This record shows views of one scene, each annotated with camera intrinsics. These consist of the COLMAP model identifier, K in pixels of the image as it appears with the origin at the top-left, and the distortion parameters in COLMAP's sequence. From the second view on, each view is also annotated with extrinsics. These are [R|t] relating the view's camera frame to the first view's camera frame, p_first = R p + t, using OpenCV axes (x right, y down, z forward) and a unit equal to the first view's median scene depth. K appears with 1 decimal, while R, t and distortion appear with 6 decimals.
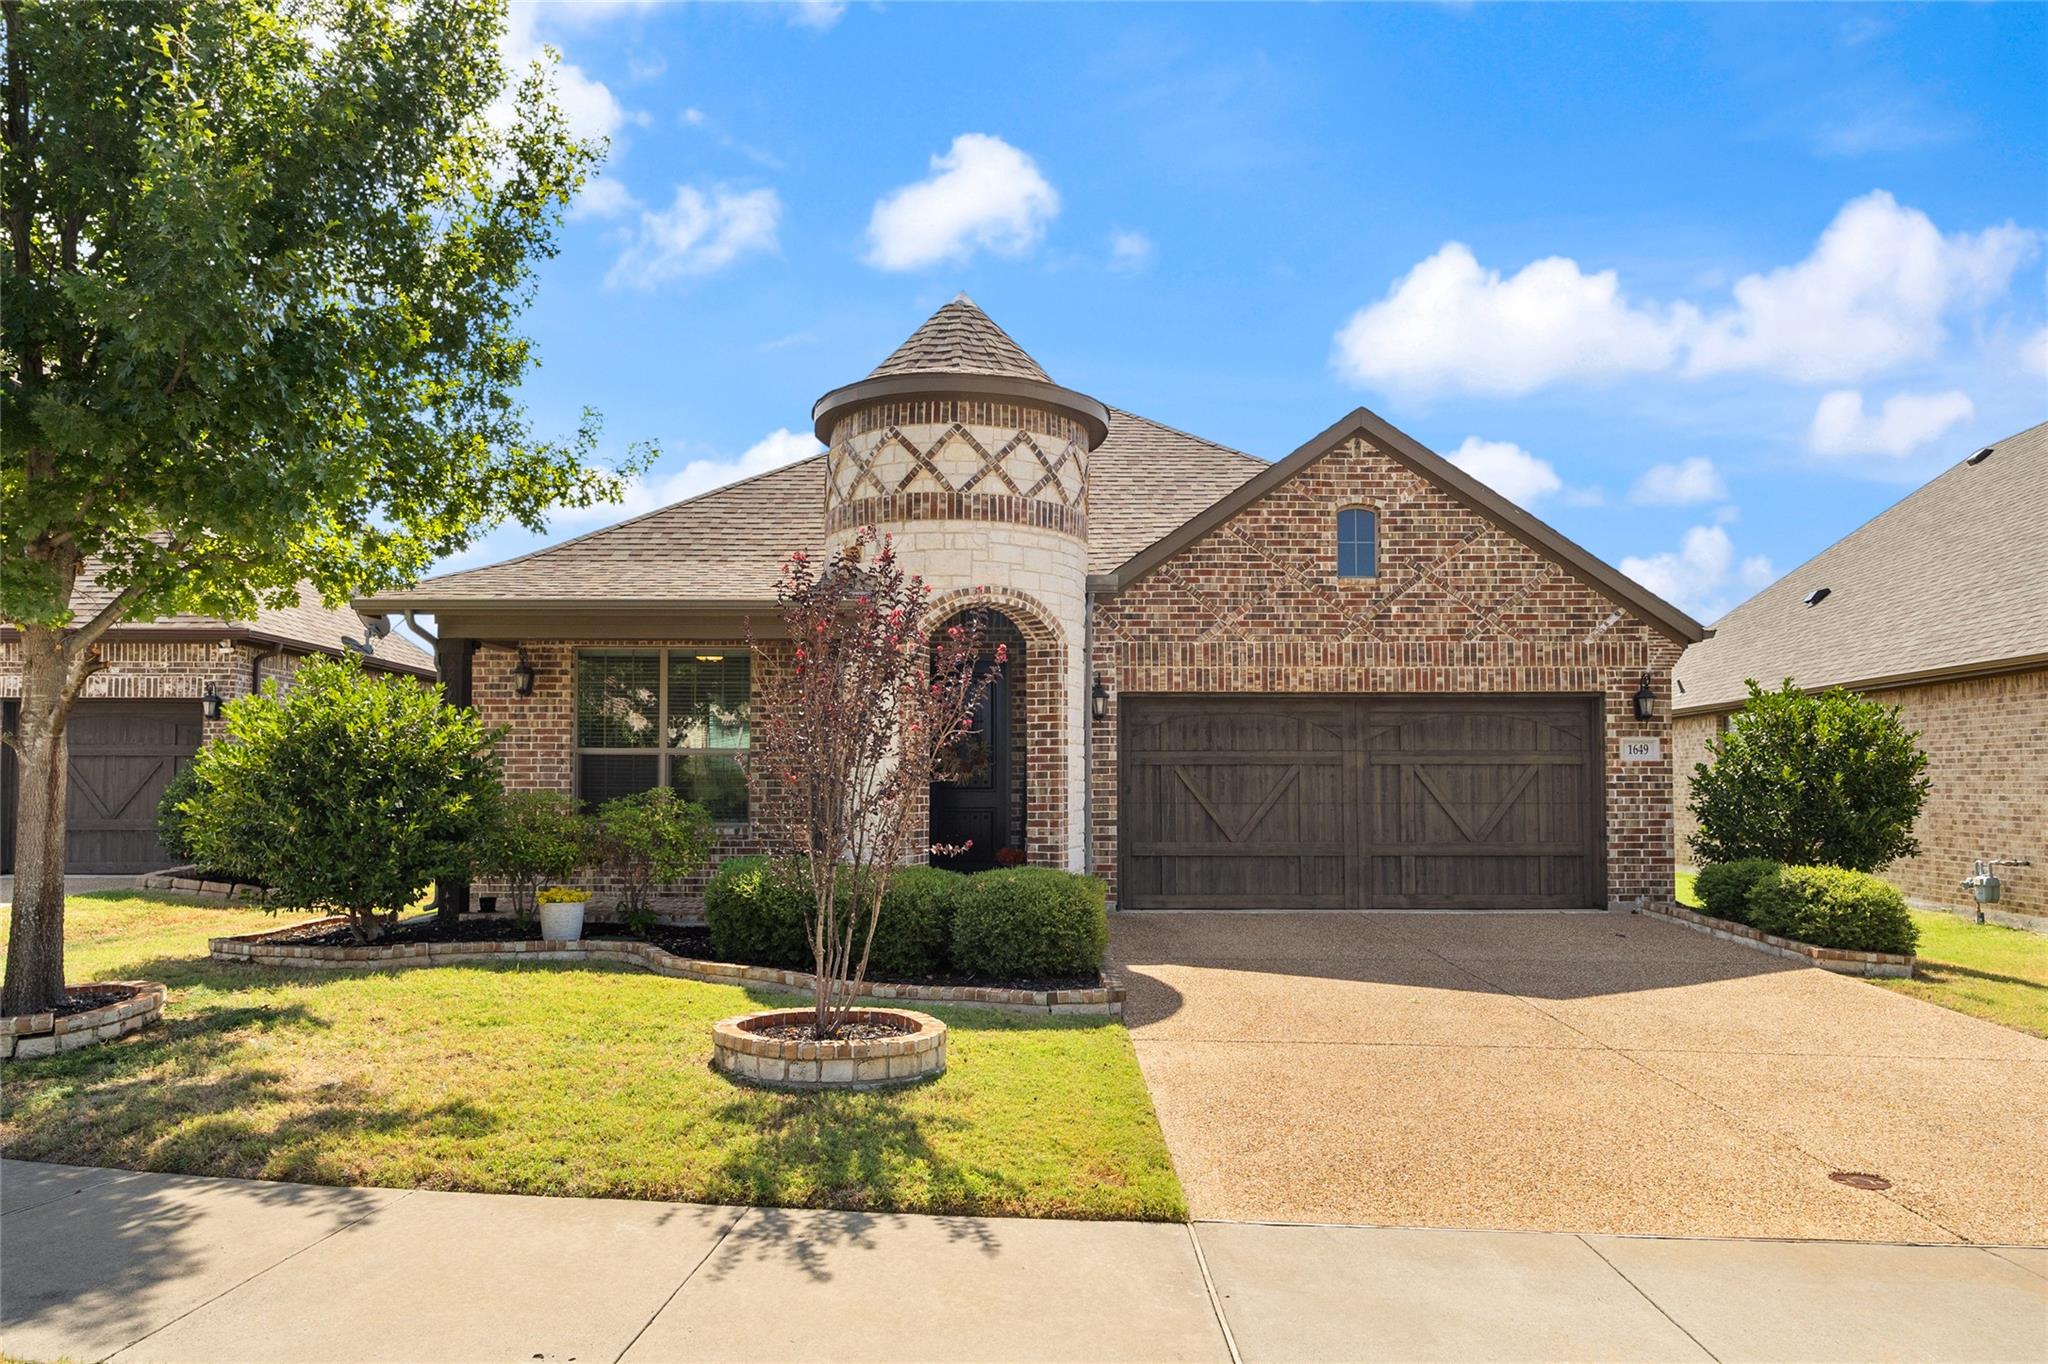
lens RADIAL K [[1295.4, 0, 1024.0], [0, 1295.4, 682.0], [0, 0, 1]] dist [-0.003461, -0.001374]
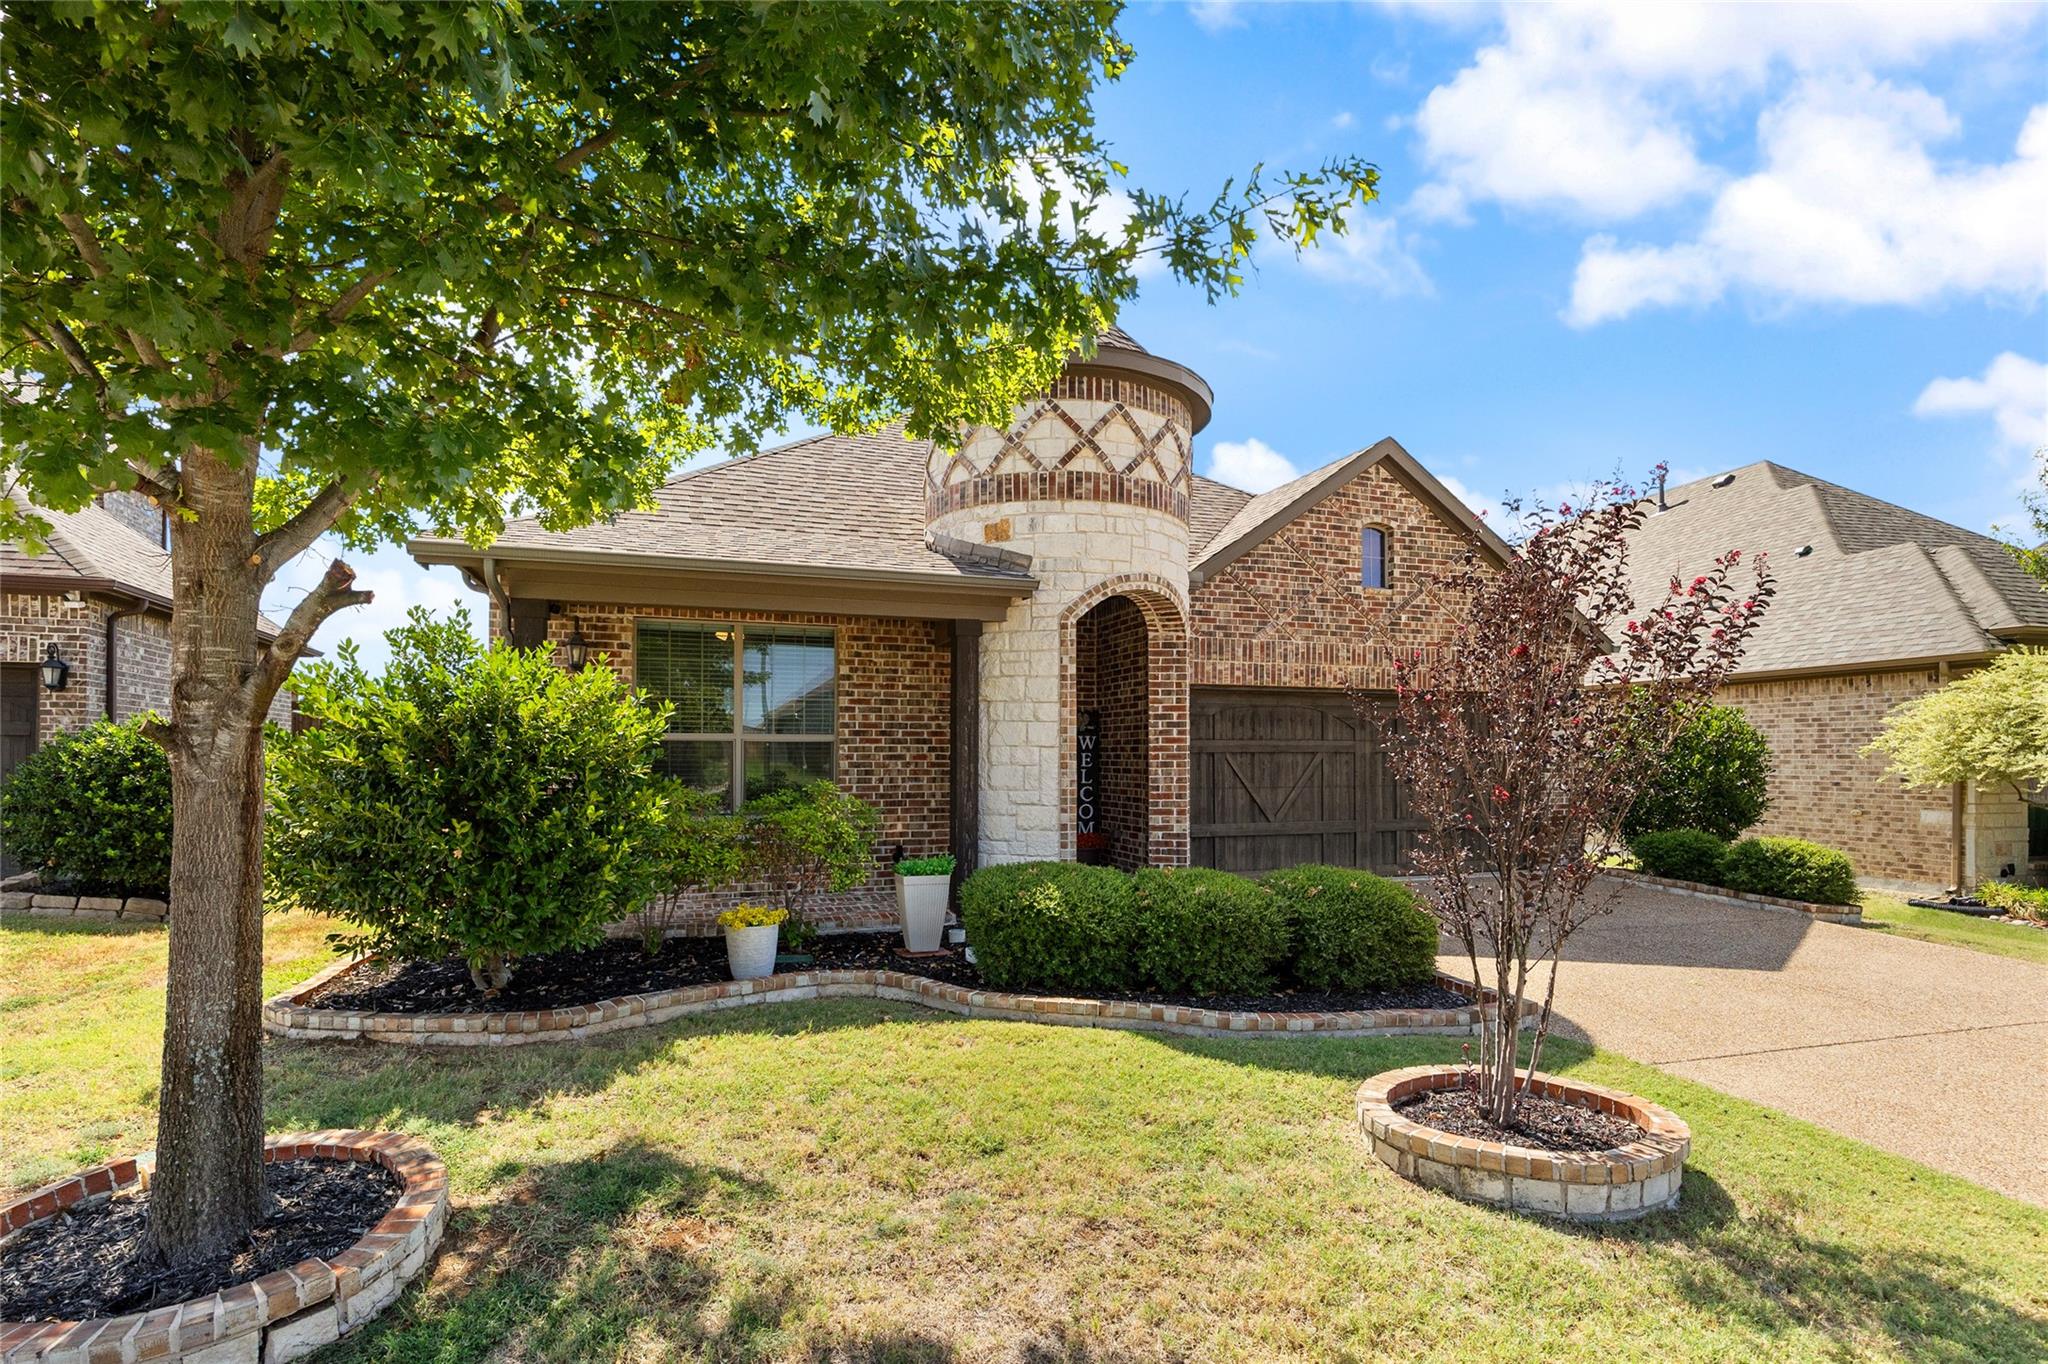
lens RADIAL K [[989.0, 0, 1024.2], [0, 989.0, 718.3], [0, 0, 1]] dist [-0.010905, 0.000089]
pose [[0.943478, 0.012619, 0.331196, -0.322303], [-0.027075, 0.998870, 0.039069, 0.007878], [-0.330328, -0.045828, 0.942753, 0.283178]]
